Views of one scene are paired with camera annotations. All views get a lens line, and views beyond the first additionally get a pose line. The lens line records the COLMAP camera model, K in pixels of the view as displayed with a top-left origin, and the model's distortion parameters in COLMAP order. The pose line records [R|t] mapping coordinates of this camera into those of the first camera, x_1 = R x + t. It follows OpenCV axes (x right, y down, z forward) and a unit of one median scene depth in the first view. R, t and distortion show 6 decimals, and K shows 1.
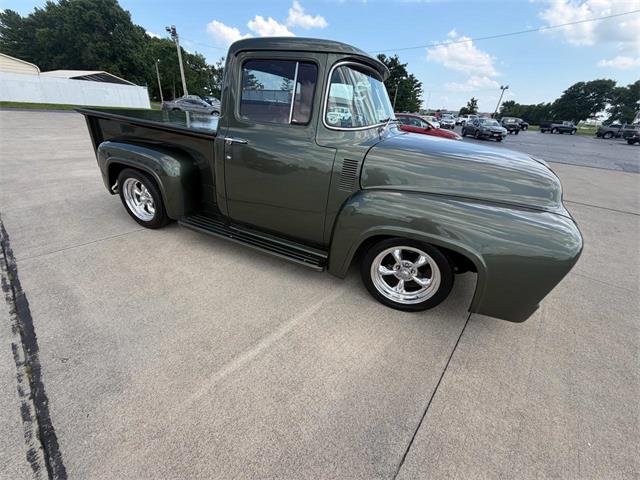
lens RADIAL K [[254.5, 0, 319.1], [0, 254.5, 237.9], [0, 0, 1]] dist [0.000256, 0.000072]
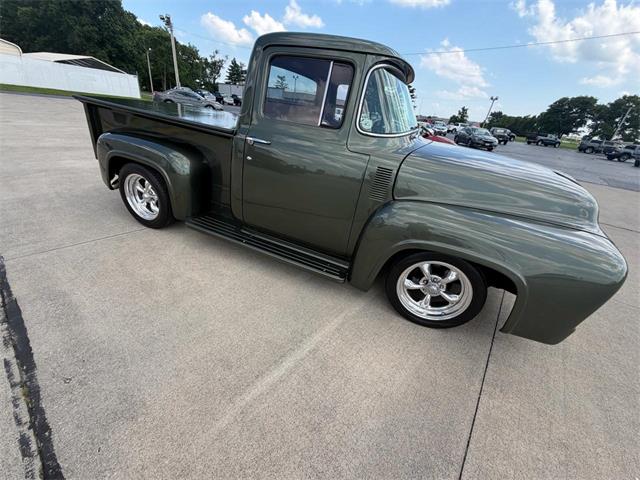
lens RADIAL K [[254.5, 0, 319.1], [0, 254.5, 237.9], [0, 0, 1]] dist [0.000256, 0.000072]
pose [[0.998388, 0.036207, 0.043710, -0.091028], [-0.036214, 0.999344, -0.000648, -0.022900], [-0.043705, -0.000936, 0.999044, 0.038930]]
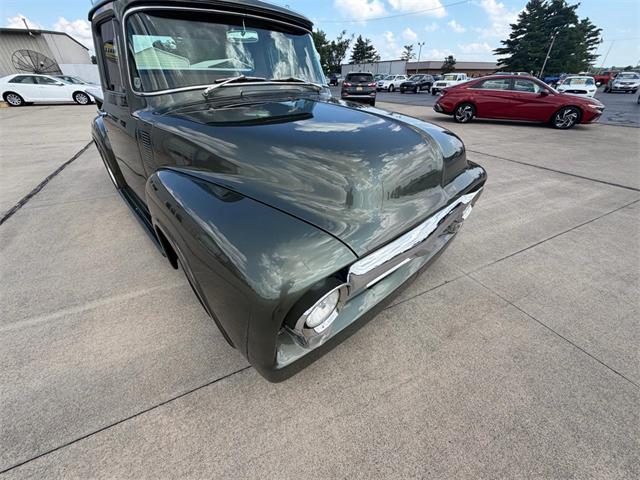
lens RADIAL K [[254.2, 0, 317.8], [0, 254.2, 239.0], [0, 0, 1]] dist [-0.000240, -0.000024]
pose [[0.920970, 0.150433, -0.359421, 0.607627], [-0.120527, 0.987210, 0.104353, -0.068084], [0.370522, -0.052786, 0.927322, 0.250514]]
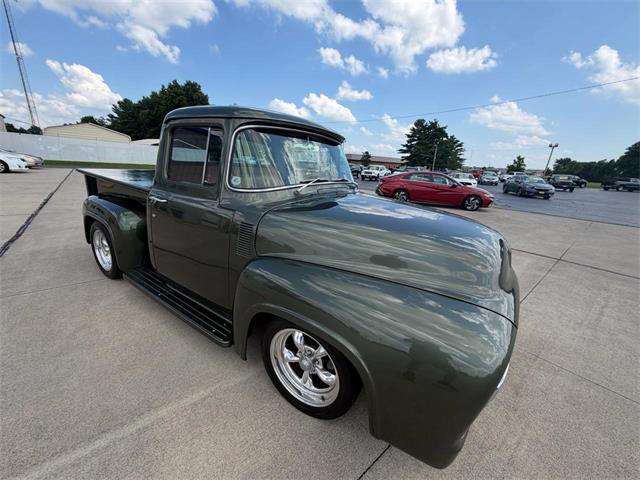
lens RADIAL K [[254.2, 0, 317.8], [0, 254.2, 239.0], [0, 0, 1]] dist [-0.000240, -0.000024]
pose [[0.986511, 0.040982, -0.158479, 0.312992], [-0.070556, 0.980058, -0.185764, -0.062245], [0.147706, 0.194440, 0.969730, 0.107534]]
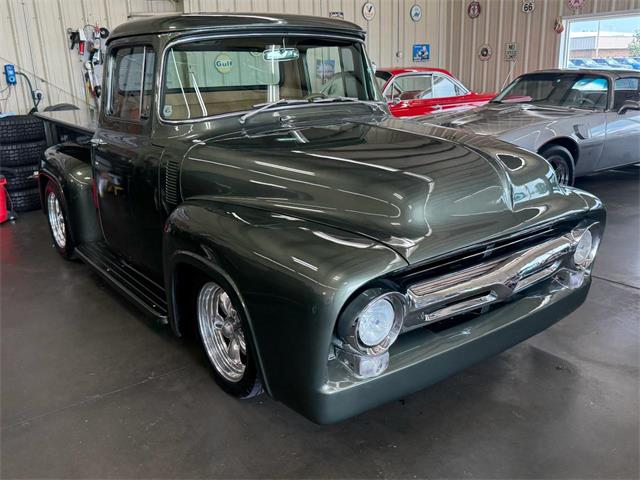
lens RADIAL K [[554.9, 0, 320.0], [0, 554.9, 240.0], [0, 0, 1]] dist [0.099957, -0.216546]
pose [[0.879596, 0.040714, -0.473976, 0.766895], [-0.129895, 0.979026, -0.156958, 0.067661], [0.457645, 0.199627, 0.866436, -0.093264]]
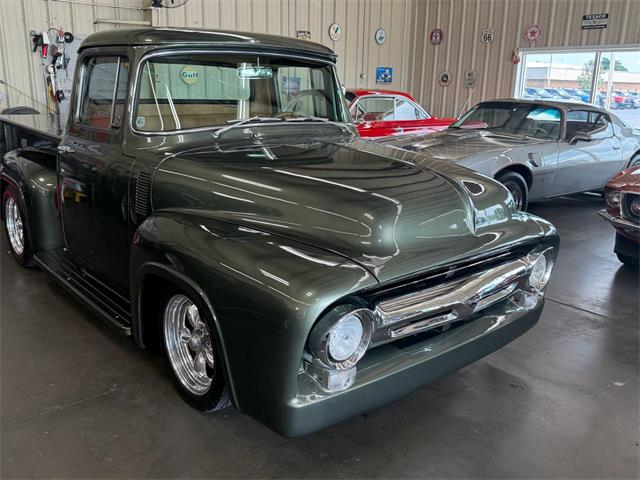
lens RADIAL K [[554.9, 0, 320.0], [0, 554.9, 240.0], [0, 0, 1]] dist [0.099957, -0.216546]
pose [[0.912662, 0.059439, -0.404370, 0.756145], [-0.148627, 0.969900, -0.192885, 0.071125], [0.380733, 0.236139, 0.894025, -0.123239]]
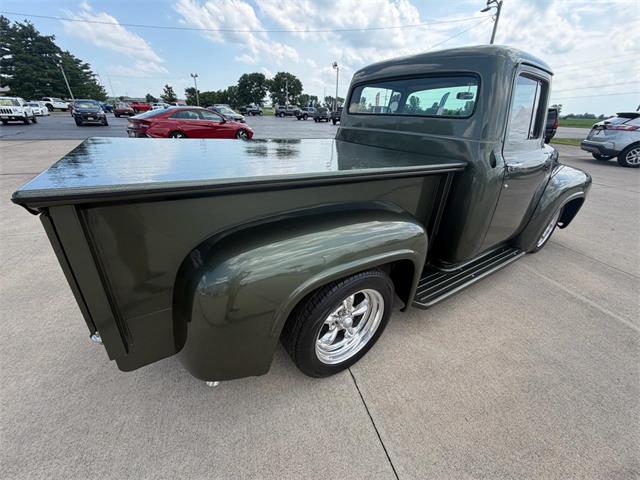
lens RADIAL K [[254.3, 0, 318.5], [0, 254.3, 238.0], [0, 0, 1]] dist [-0.000385, 0.000388]
pose [[0.545068, -0.416774, 0.727462, -0.992013], [0.385857, 0.895035, 0.223666, -0.423398], [-0.744322, 0.158783, 0.648670, 0.670334]]
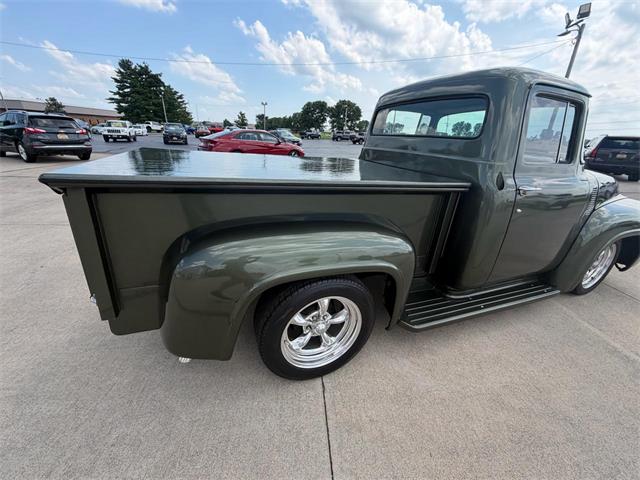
lens RADIAL K [[254.5, 0, 319.1], [0, 254.5, 237.9], [0, 0, 1]] dist [0.000256, 0.000072]
pose [[0.705370, -0.298185, 0.643070, -0.943500], [0.321971, 0.943007, 0.084099, -0.357945], [-0.631496, 0.147729, 0.761176, 0.570111]]
